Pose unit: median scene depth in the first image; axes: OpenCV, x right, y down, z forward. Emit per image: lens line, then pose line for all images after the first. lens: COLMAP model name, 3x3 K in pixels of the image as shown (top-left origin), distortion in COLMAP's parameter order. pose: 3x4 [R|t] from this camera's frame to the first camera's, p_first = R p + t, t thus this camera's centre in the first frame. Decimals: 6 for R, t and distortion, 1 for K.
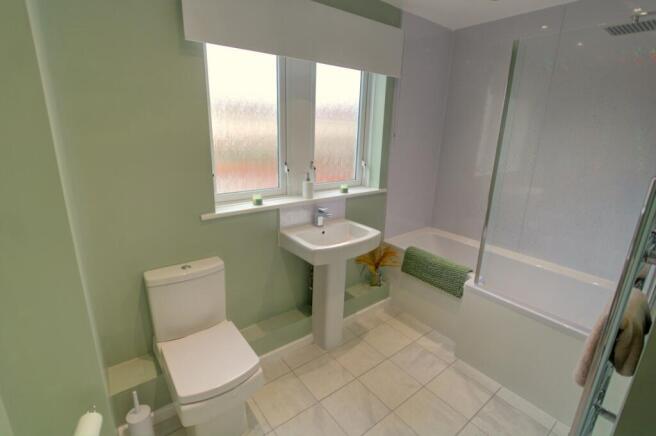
lens RADIAL K [[309.7, 0, 329.8], [0, 309.7, 216.6], [0, 0, 1]] dist [-0.000485, -0.000227]
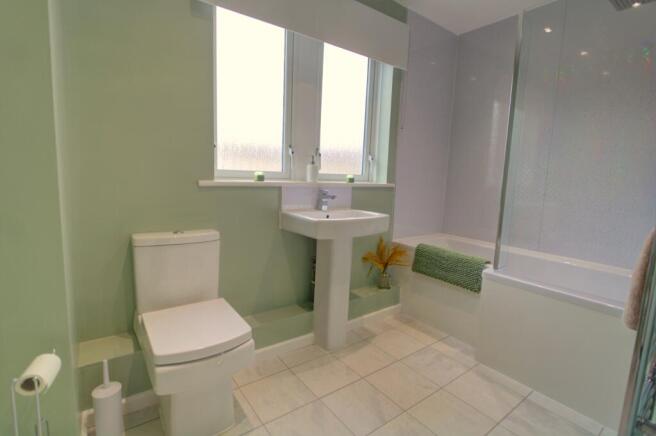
lens RADIAL K [[316.7, 0, 330.4], [0, 316.7, 215.3], [0, 0, 1]] dist [-0.003866, 0.000006]
pose [[0.999753, 0.014755, -0.016650, 0.003024], [-0.017043, 0.989000, -0.146931, 0.188319], [0.014299, 0.147179, 0.989007, 0.052110]]
